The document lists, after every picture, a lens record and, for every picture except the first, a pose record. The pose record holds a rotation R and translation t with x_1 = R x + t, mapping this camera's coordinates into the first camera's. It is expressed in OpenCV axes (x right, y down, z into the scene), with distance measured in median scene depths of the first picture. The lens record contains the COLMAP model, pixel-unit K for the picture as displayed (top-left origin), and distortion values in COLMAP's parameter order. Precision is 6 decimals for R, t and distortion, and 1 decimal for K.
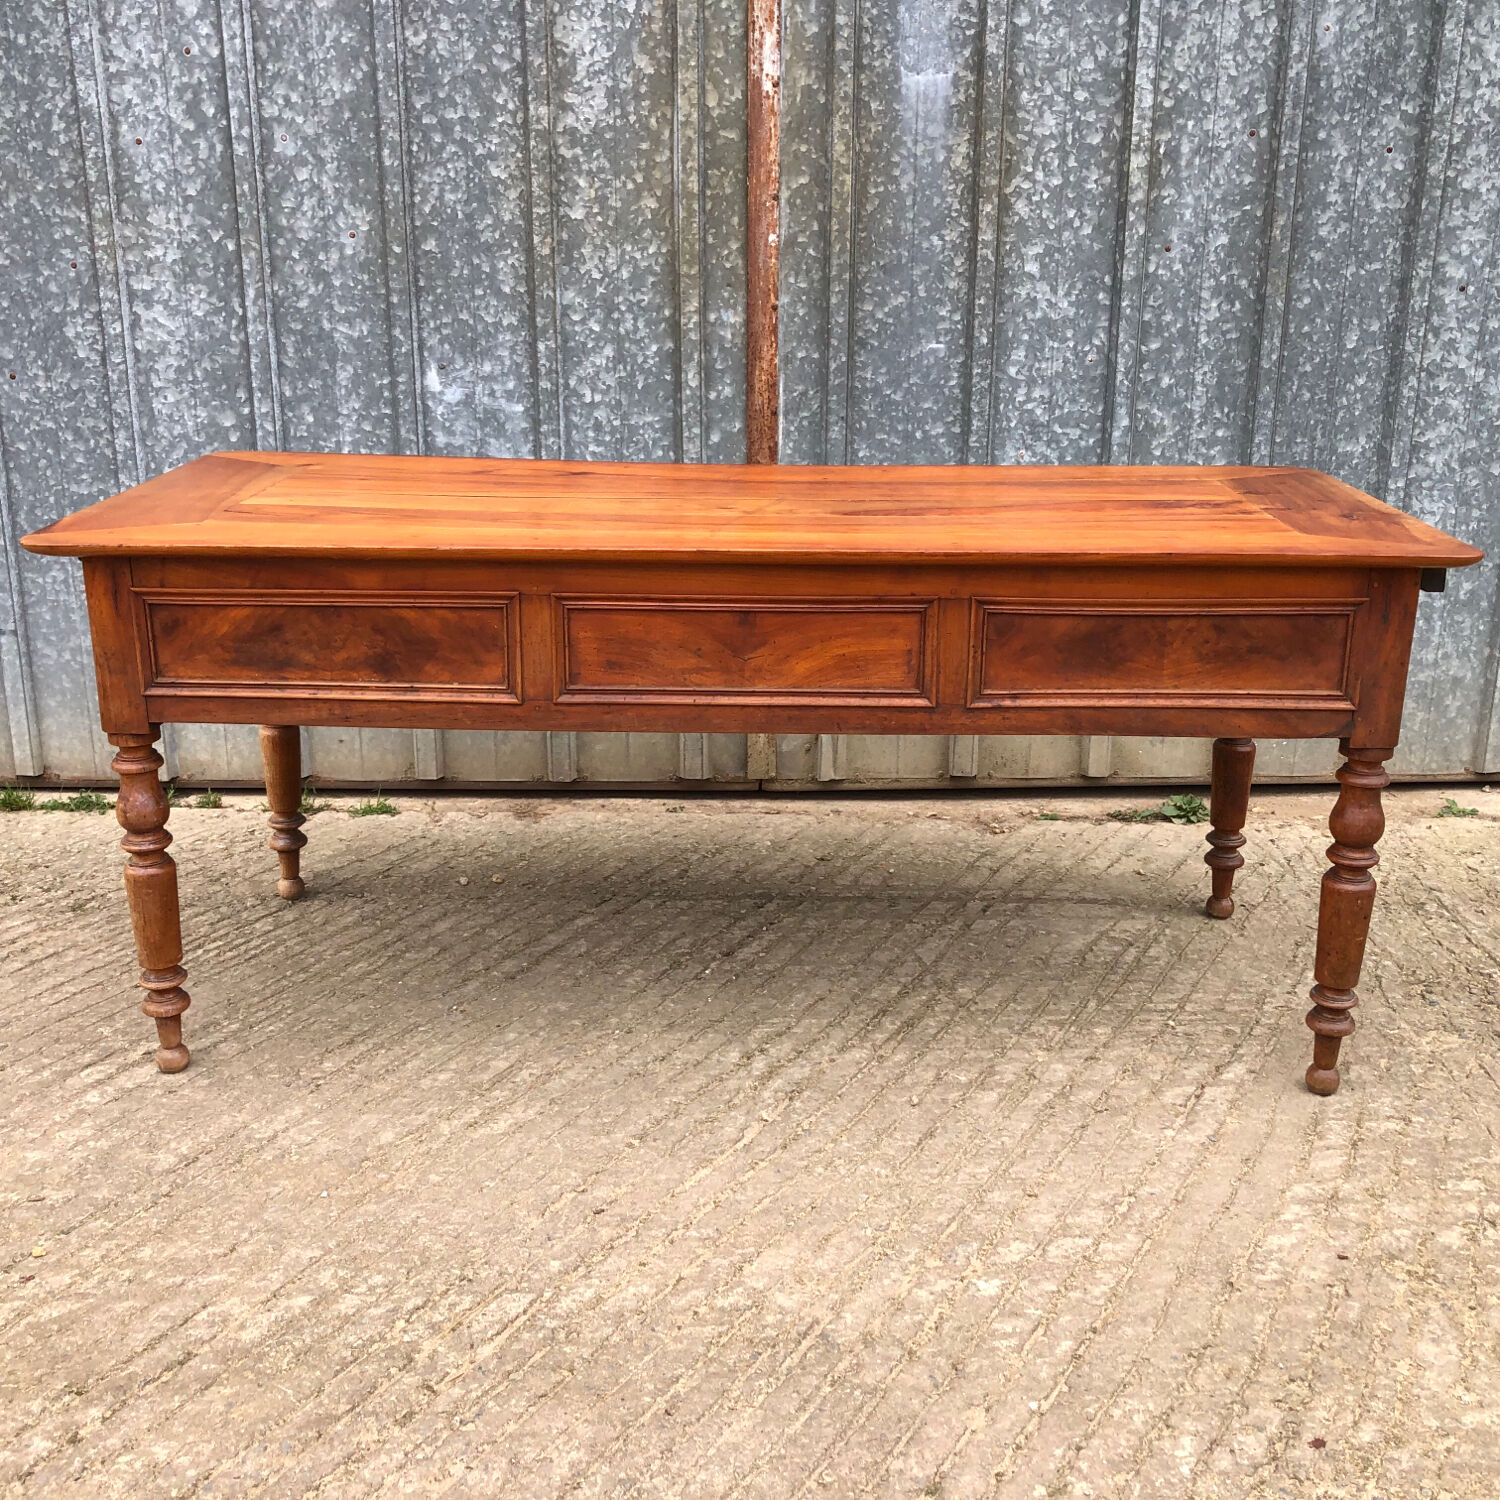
lens RADIAL K [[1639.4, 0, 745.7], [0, 1639.4, 733.5], [0, 0, 1]] dist [0.009080, 0.000000]
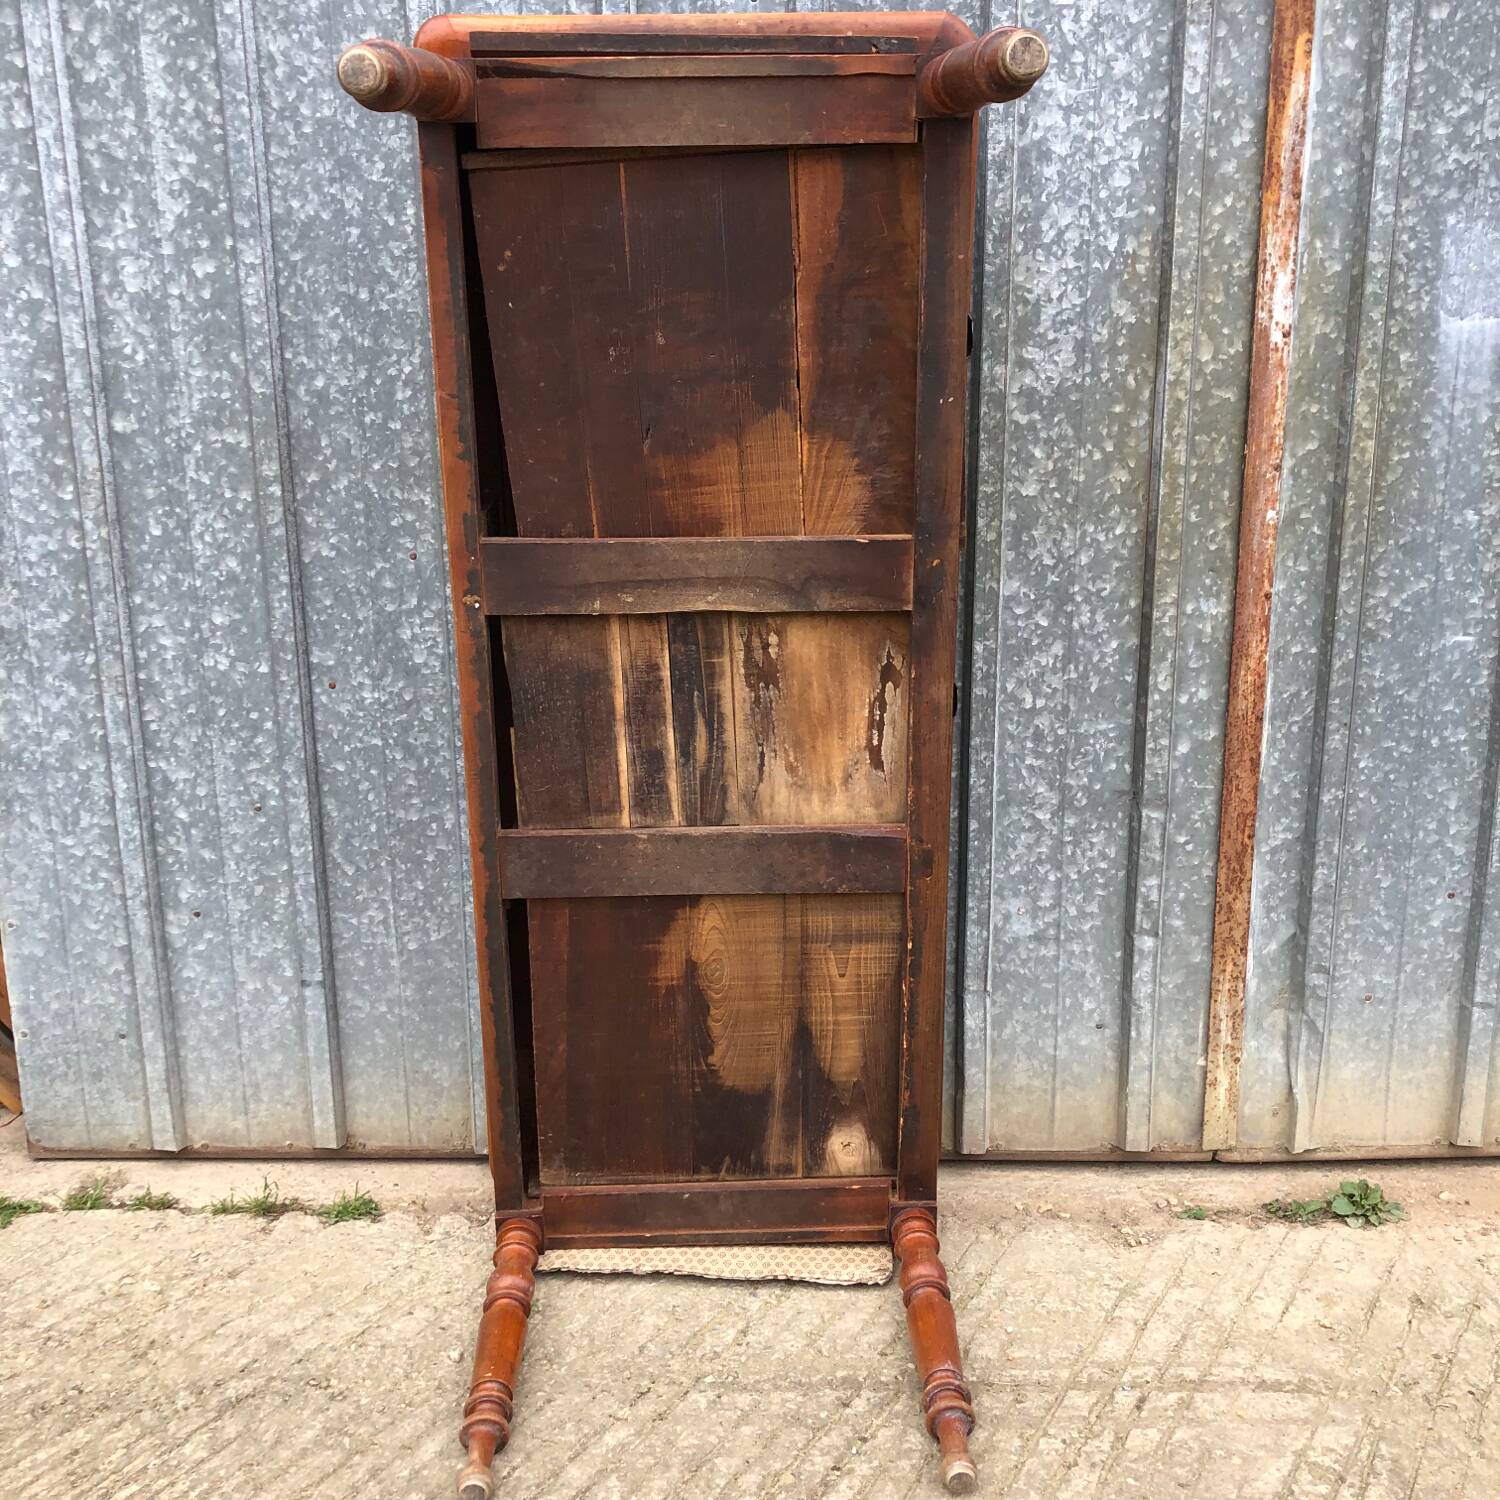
lens RADIAL K [[1639.4, 0, 747.5], [0, 1639.4, 726.8], [0, 0, 1]] dist [0.009080, 0.000000]
pose [[0.999798, -0.008376, -0.018277, -0.226714], [0.007837, 0.999539, -0.029332, -0.174018], [0.018515, 0.029183, 0.999403, 0.184514]]
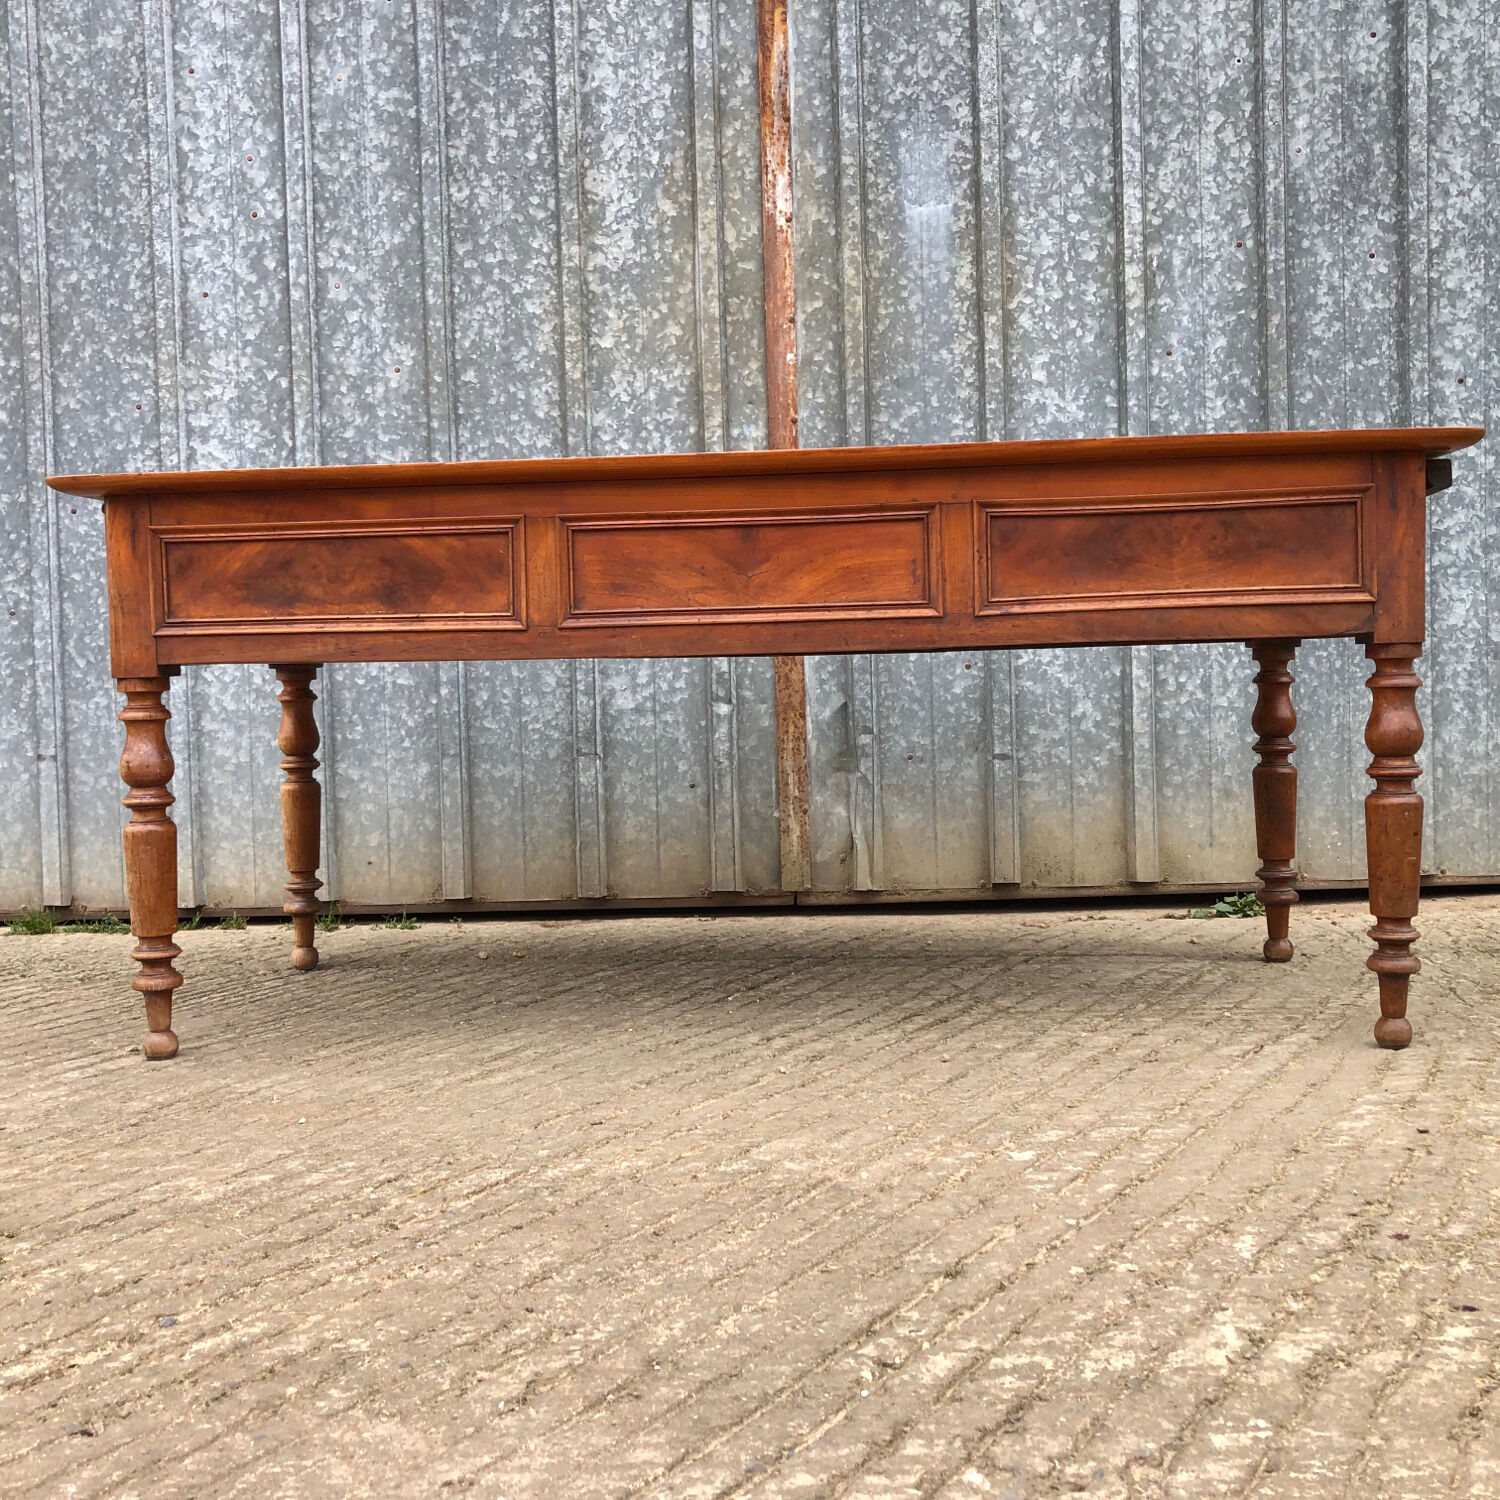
lens RADIAL K [[1639.4, 0, 744.5], [0, 1639.4, 733.2], [0, 0, 1]] dist [0.009080, 0.000000]
pose [[0.998718, -0.028430, -0.041882, 0.024093], [0.016620, 0.965684, -0.259188, 0.204298], [0.047813, 0.258160, 0.964918, 0.040998]]
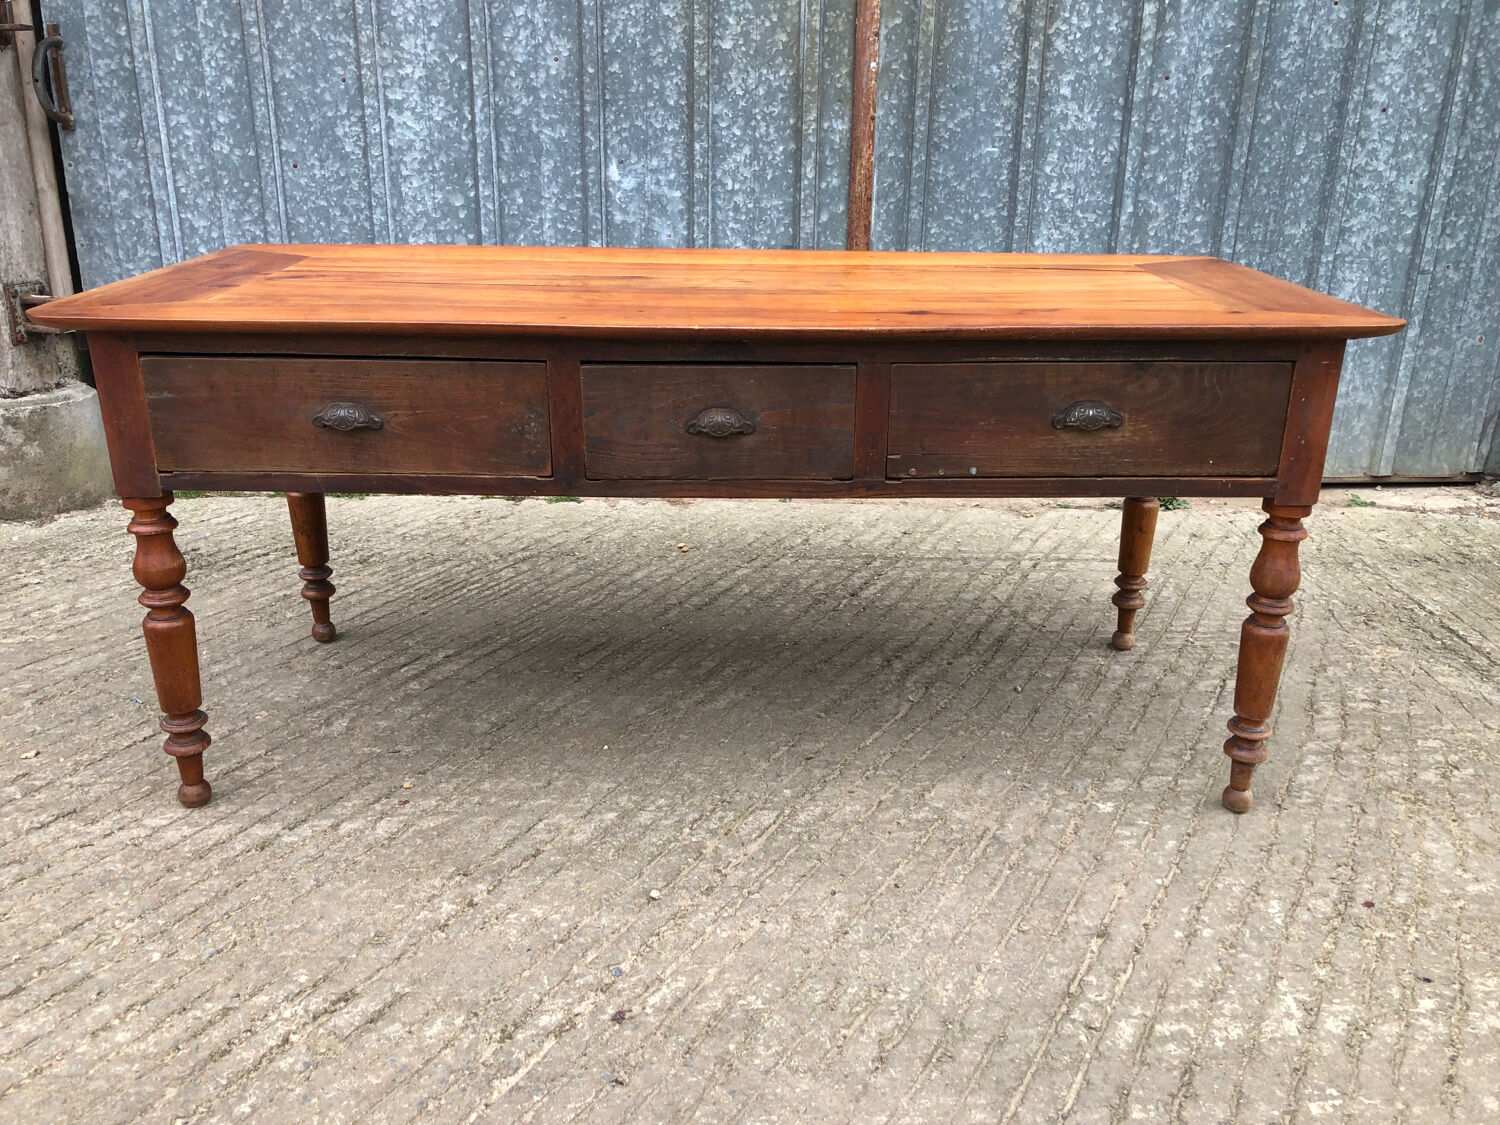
lens RADIAL K [[1231.0, 0, 747.1], [0, 1231.0, 543.5], [0, 0, 1]] dist [0.003317, 0.018951]
pose [[0.999727, 0.004350, 0.022938, -0.106192], [-0.005315, 0.999097, 0.042154, 0.043476], [-0.022734, -0.042265, 0.998848, -0.011808]]
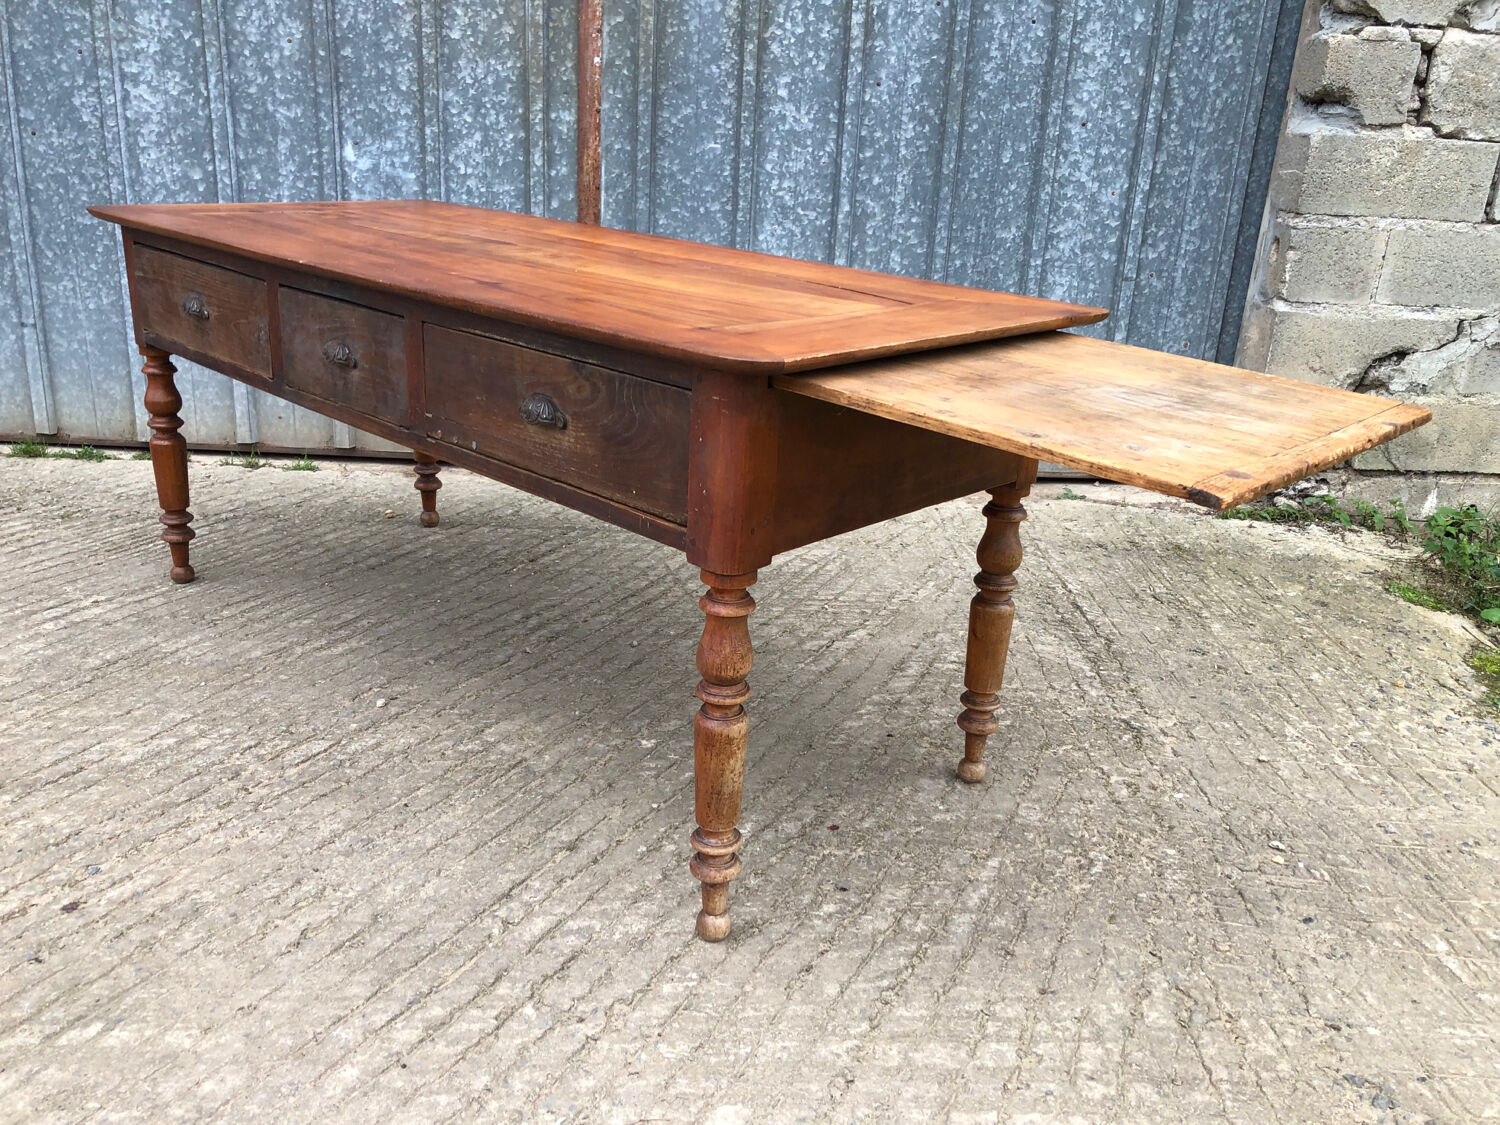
lens RADIAL K [[1231.0, 0, 757.4], [0, 1231.0, 543.3], [0, 0, 1]] dist [0.003317, 0.018951]
pose [[0.997813, 0.033167, 0.057168, 0.105243], [-0.034947, 0.998925, 0.030439, 0.070492], [-0.056097, -0.032370, 0.997900, -0.064548]]
